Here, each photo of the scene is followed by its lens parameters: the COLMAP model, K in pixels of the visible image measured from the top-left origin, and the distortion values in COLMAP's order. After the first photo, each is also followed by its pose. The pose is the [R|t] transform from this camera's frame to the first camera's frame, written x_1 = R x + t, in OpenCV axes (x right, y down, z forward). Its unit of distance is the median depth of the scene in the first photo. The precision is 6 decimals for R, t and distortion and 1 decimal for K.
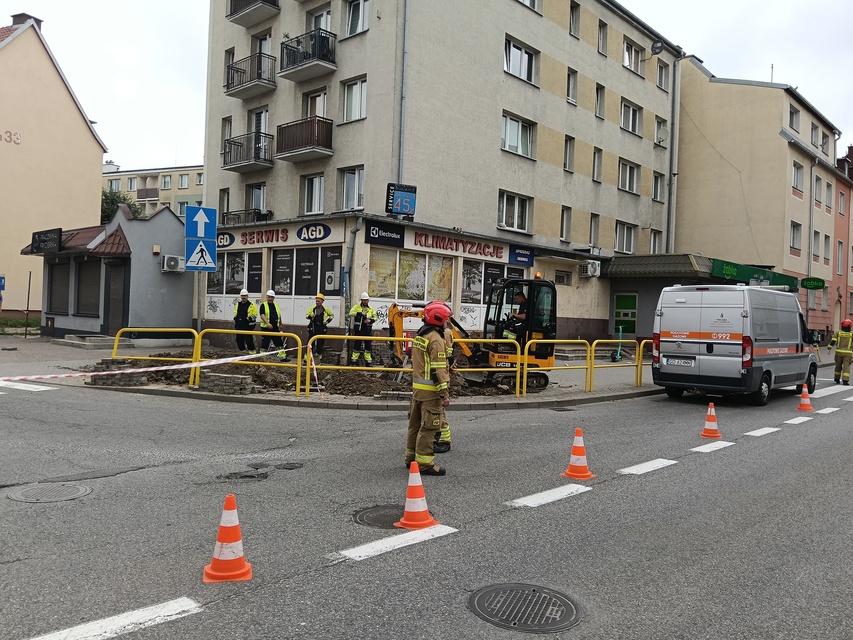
lens RADIAL K [[676.7, 0, 426.5], [0, 676.7, 320.0], [0, 0, 1]] dist [0.045460, -0.126154]
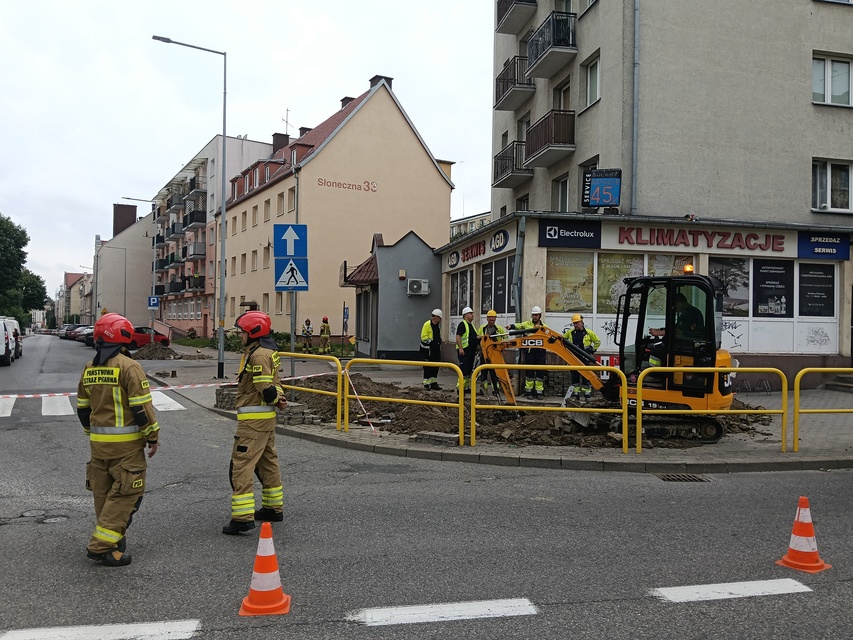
lens RADIAL K [[683.8, 0, 426.5], [0, 683.8, 320.0], [0, 0, 1]] dist [0.002456, -0.073020]
pose [[0.804954, -0.032424, -0.592450, 0.199293], [0.011299, 0.999162, -0.039332, 0.004060], [0.593229, 0.024966, 0.804646, 0.177265]]
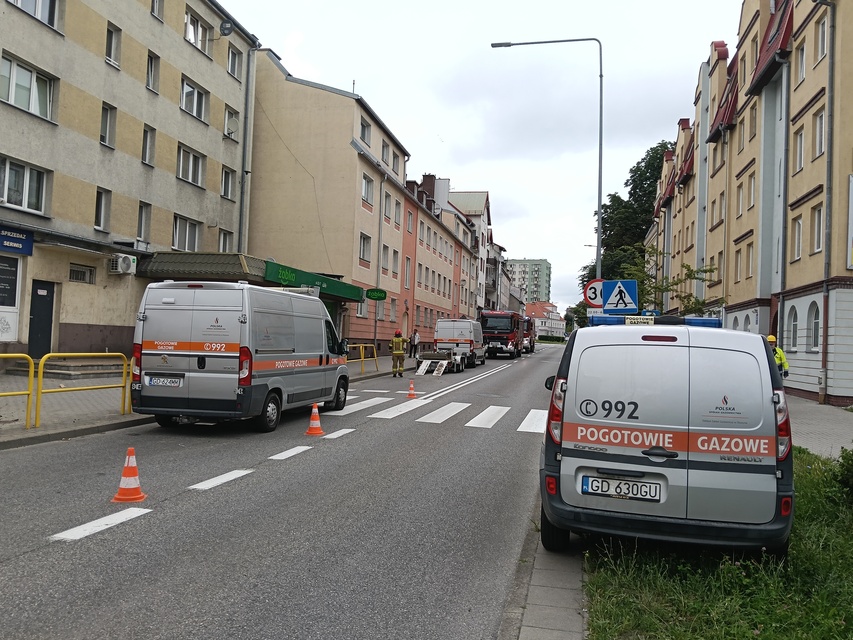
lens RADIAL K [[676.7, 0, 426.5], [0, 676.7, 320.0], [0, 0, 1]] dist [0.045460, -0.126154]
pose [[0.853740, 0.016033, 0.520453, 0.129588], [-0.007757, 0.999807, -0.018075, 0.002819], [-0.520642, 0.011394, 0.853699, 0.114781]]
